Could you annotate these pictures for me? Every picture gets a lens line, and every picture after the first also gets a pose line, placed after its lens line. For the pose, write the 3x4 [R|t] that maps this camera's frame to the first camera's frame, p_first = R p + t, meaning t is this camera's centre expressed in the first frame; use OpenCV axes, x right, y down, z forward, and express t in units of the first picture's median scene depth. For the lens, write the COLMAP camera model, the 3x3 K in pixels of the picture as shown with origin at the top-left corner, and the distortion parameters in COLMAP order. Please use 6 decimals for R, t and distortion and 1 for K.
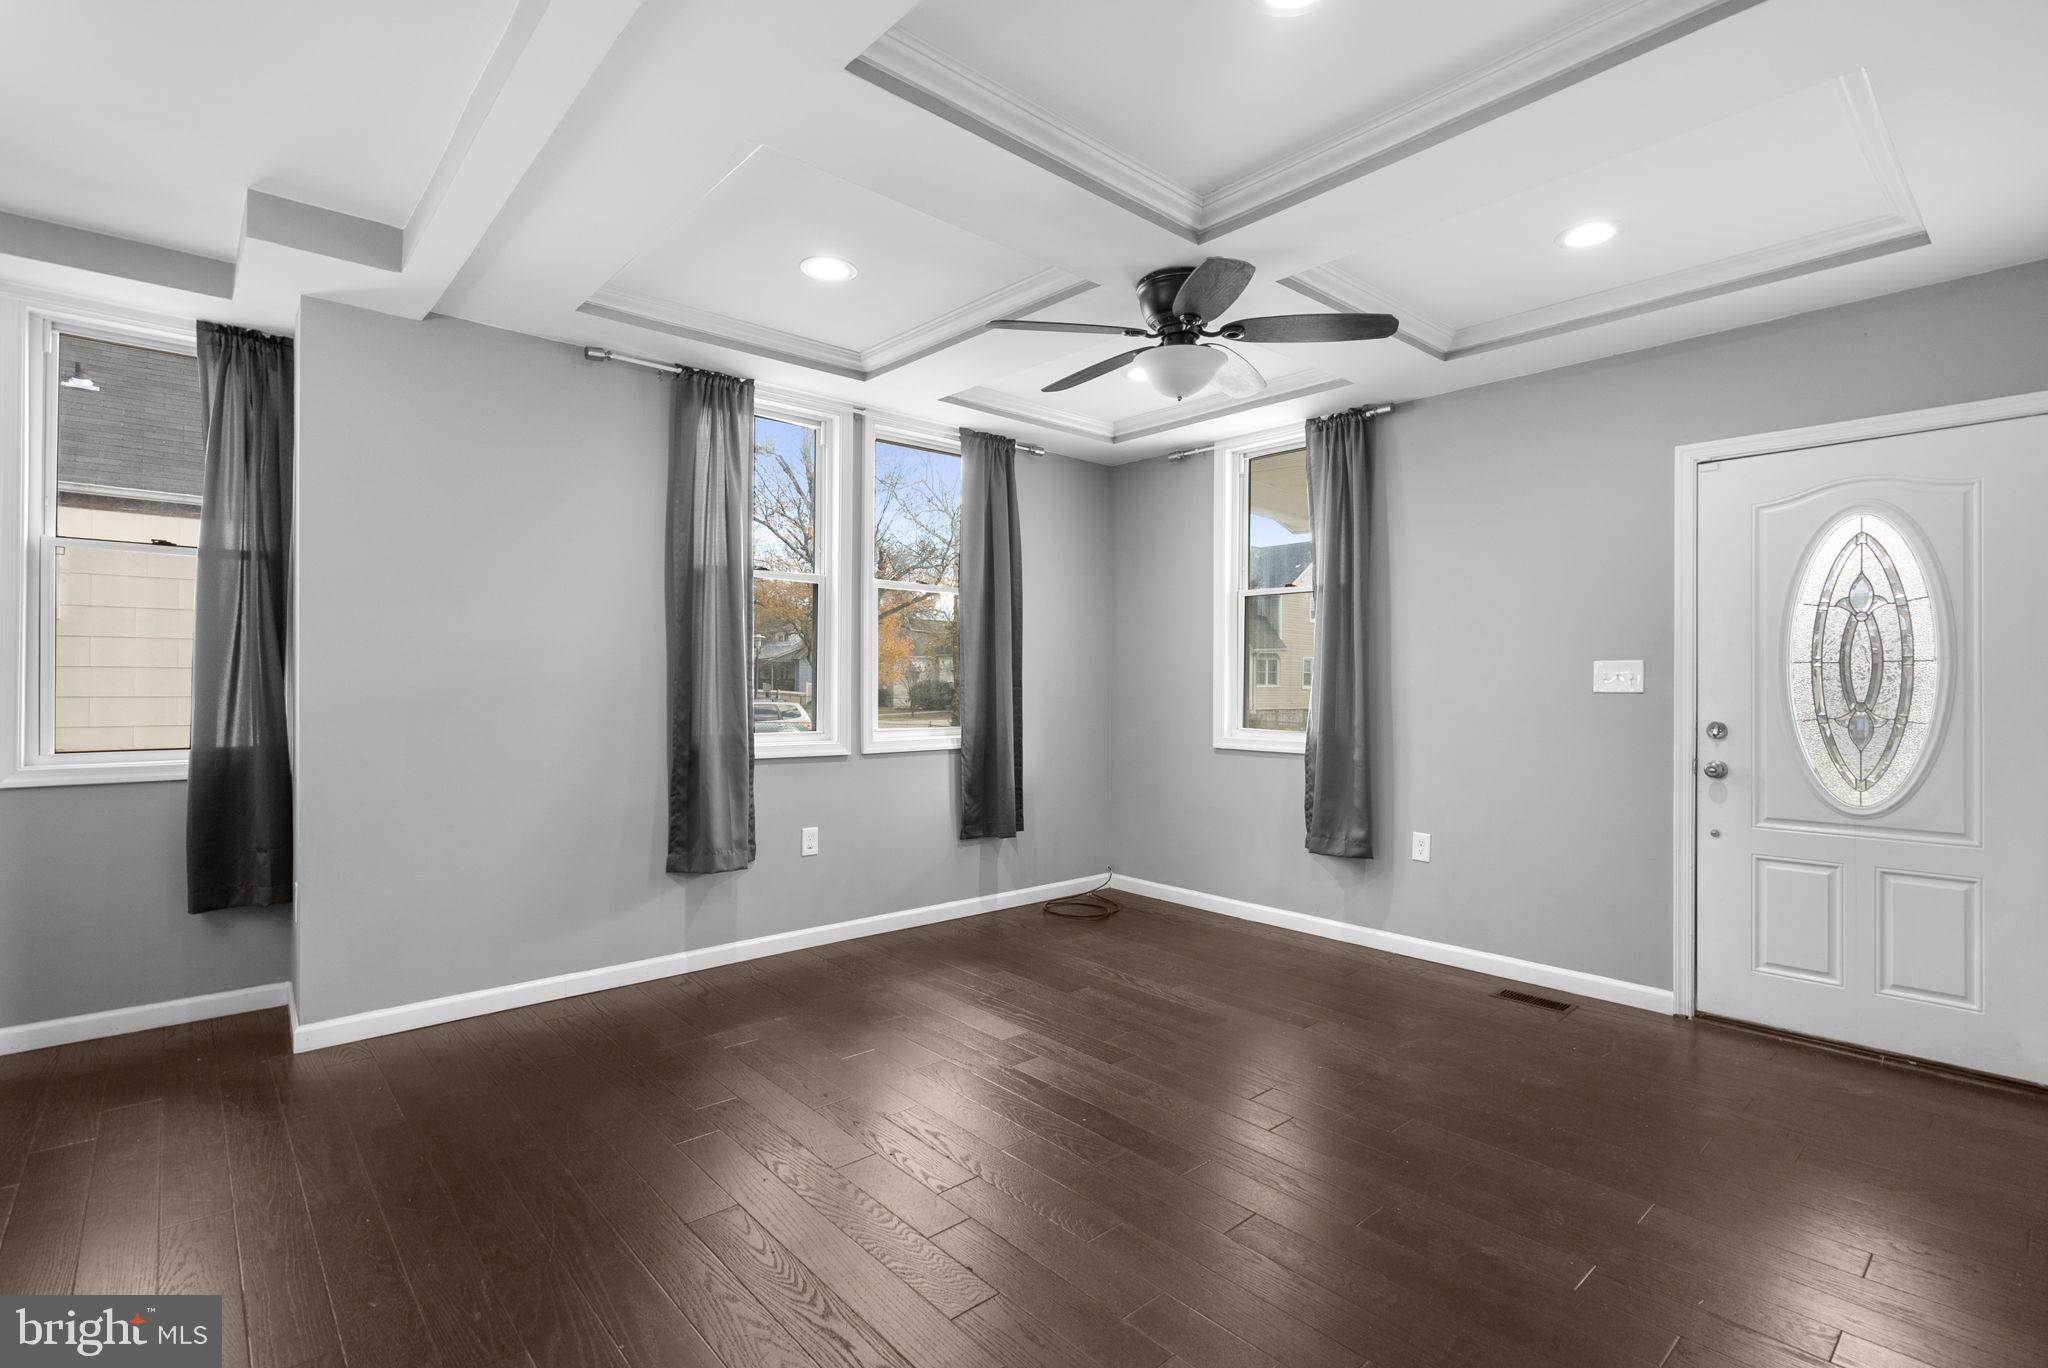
lens RADIAL K [[951.6, 0, 1026.7], [0, 951.6, 680.4], [0, 0, 1]] dist [-0.003920, 0.000084]
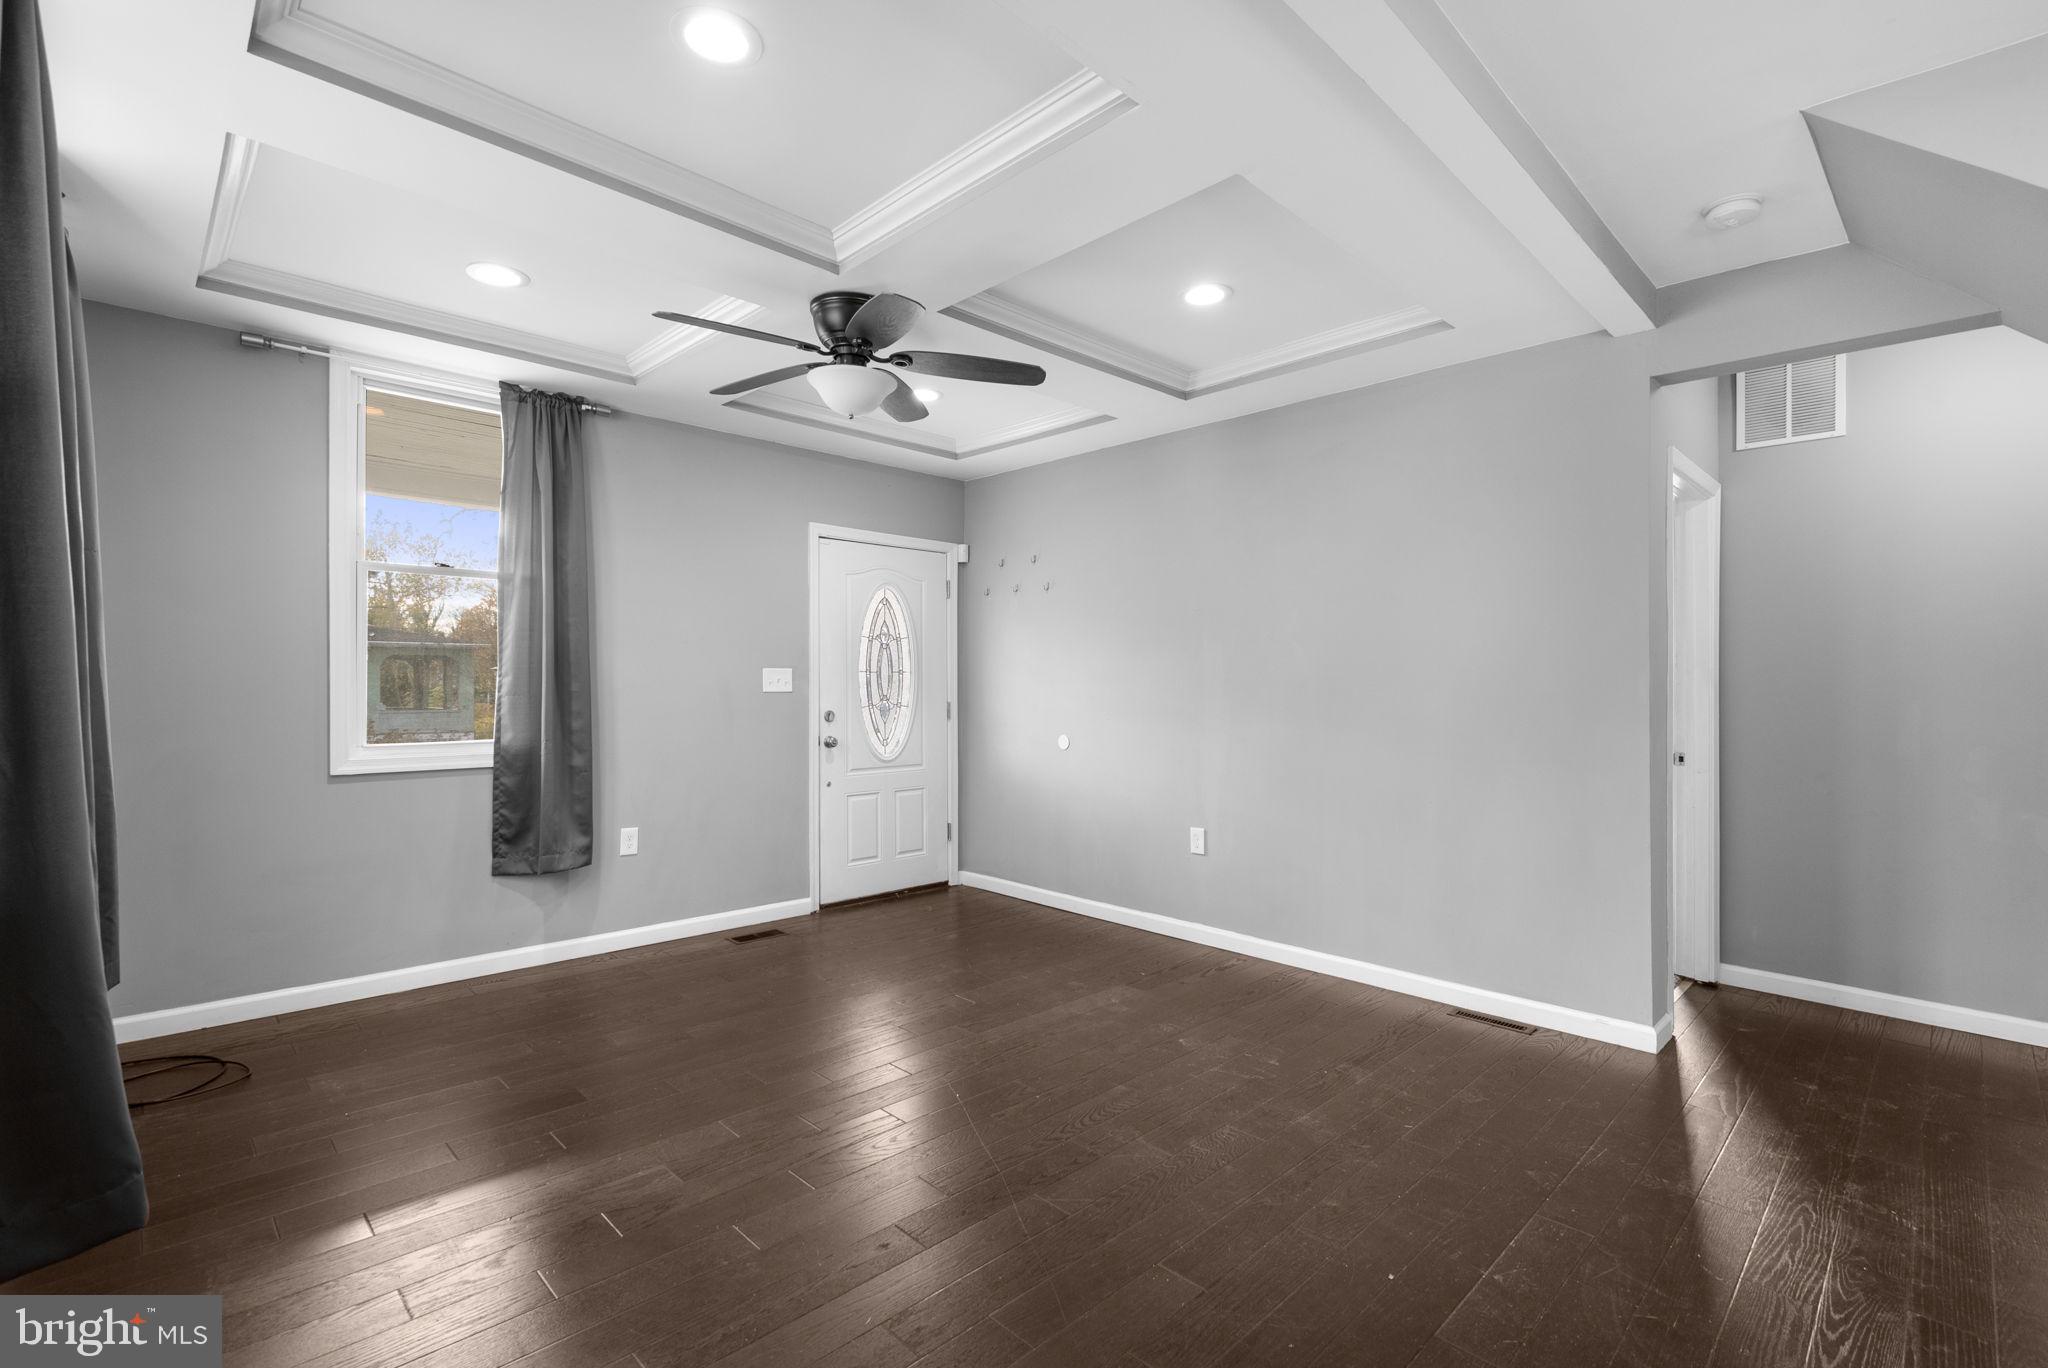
lens RADIAL K [[934.9, 0, 1017.4], [0, 934.9, 681.2], [0, 0, 1]] dist [0.000729, 0.000421]
pose [[-0.033878, -0.002129, 0.999424, -0.635968], [-0.007641, 0.999969, 0.001871, -0.006611], [-0.999397, -0.007573, -0.033893, 0.615168]]
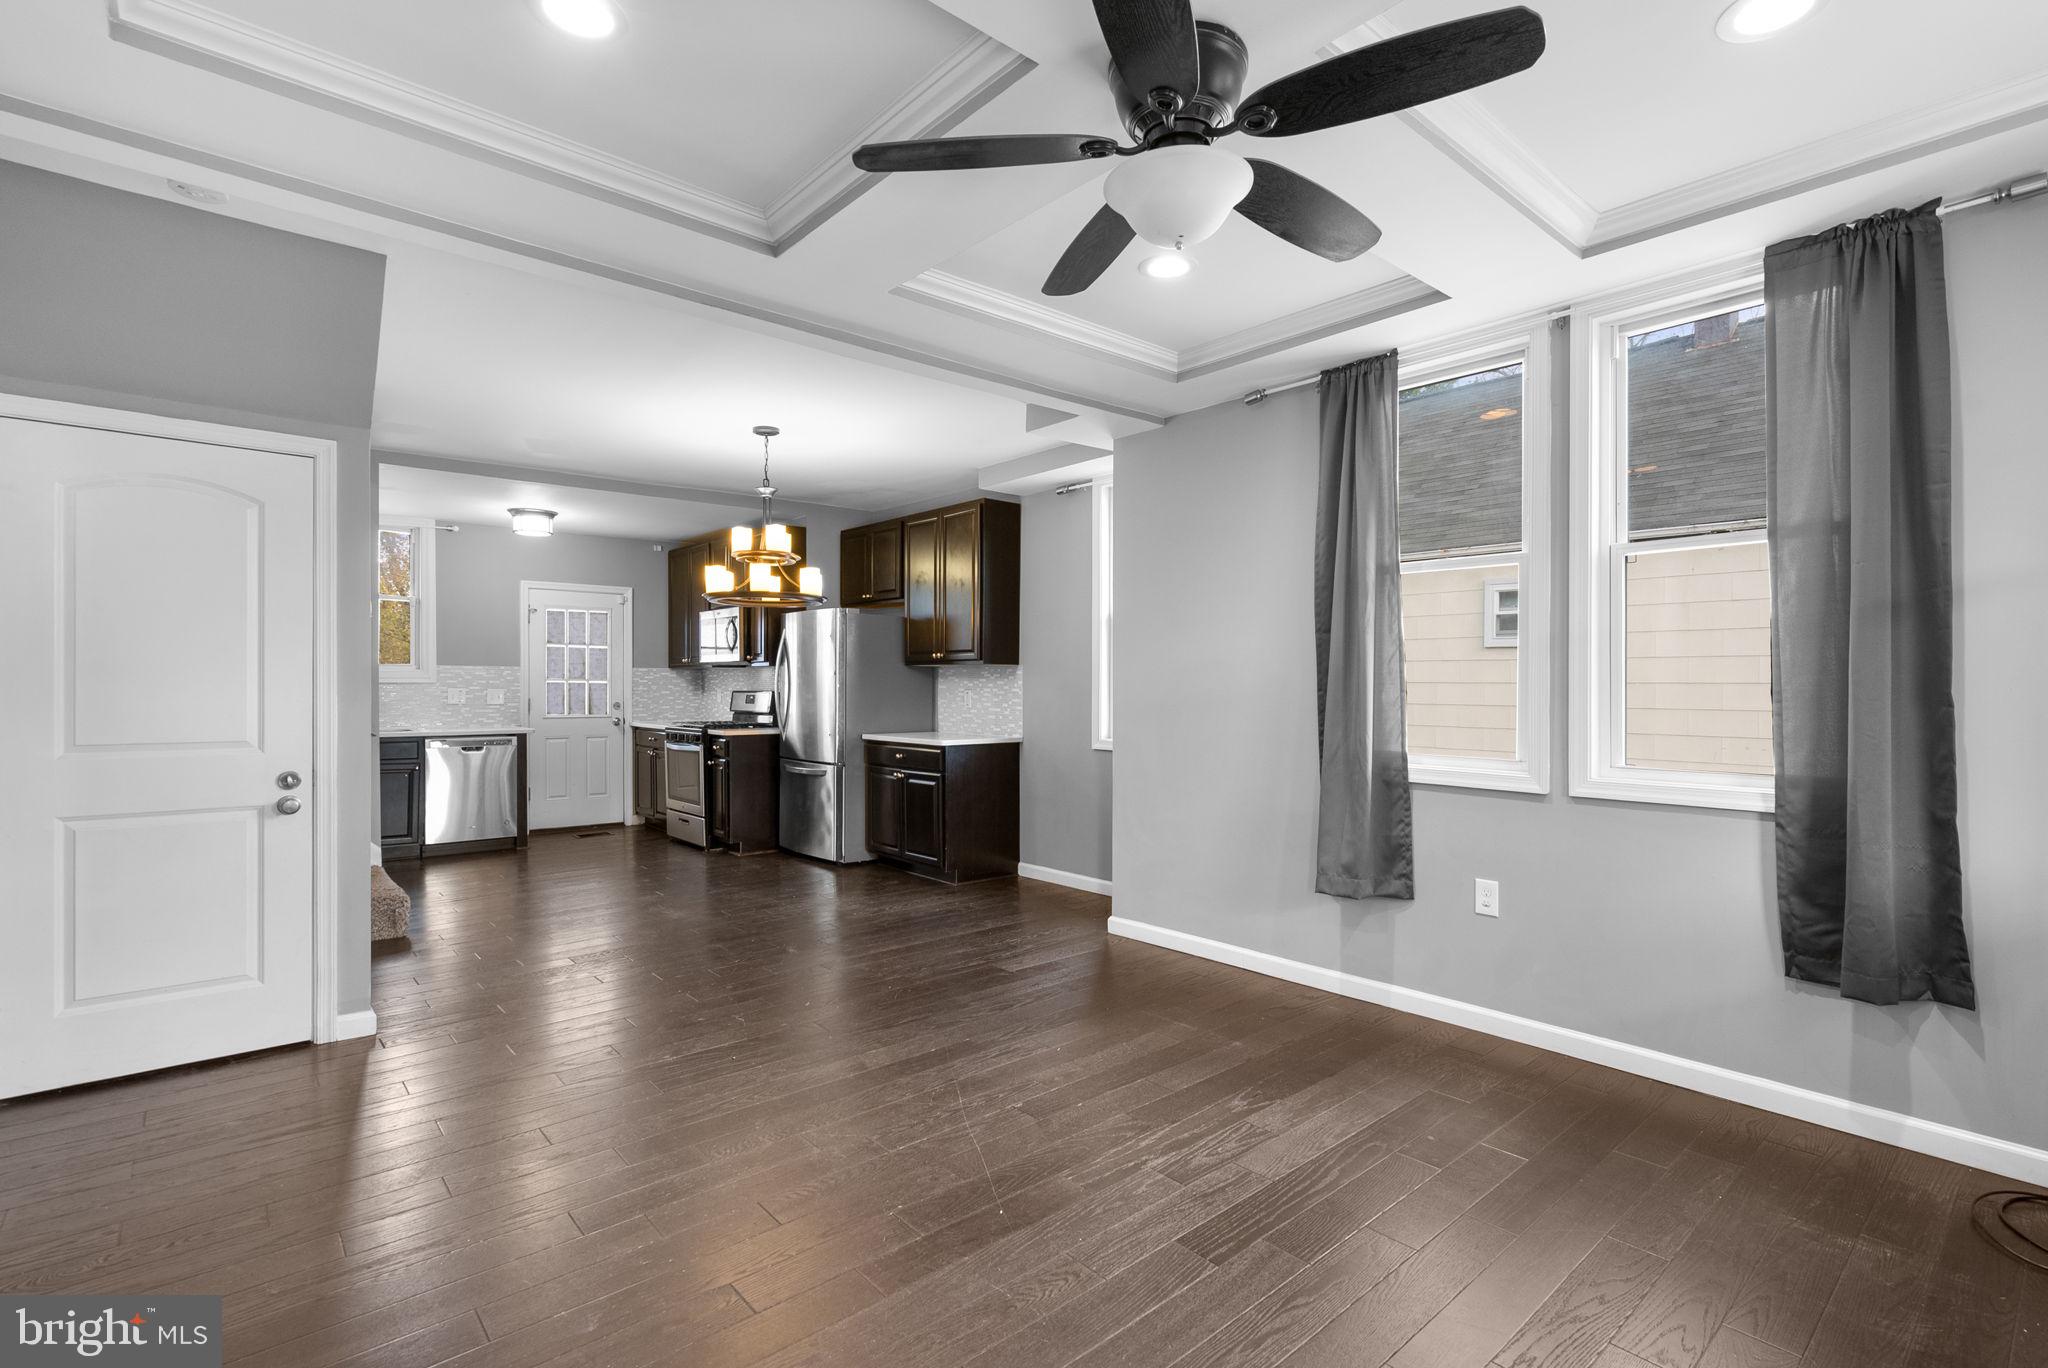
lens RADIAL K [[951.6, 0, 1026.7], [0, 951.6, 680.4], [0, 0, 1]] dist [-0.003920, 0.000084]
pose [[-0.010015, -0.004614, -0.999939, 0.578267], [0.003842, 0.999982, -0.004653, -0.007450], [0.999942, -0.003889, -0.009997, 0.653131]]
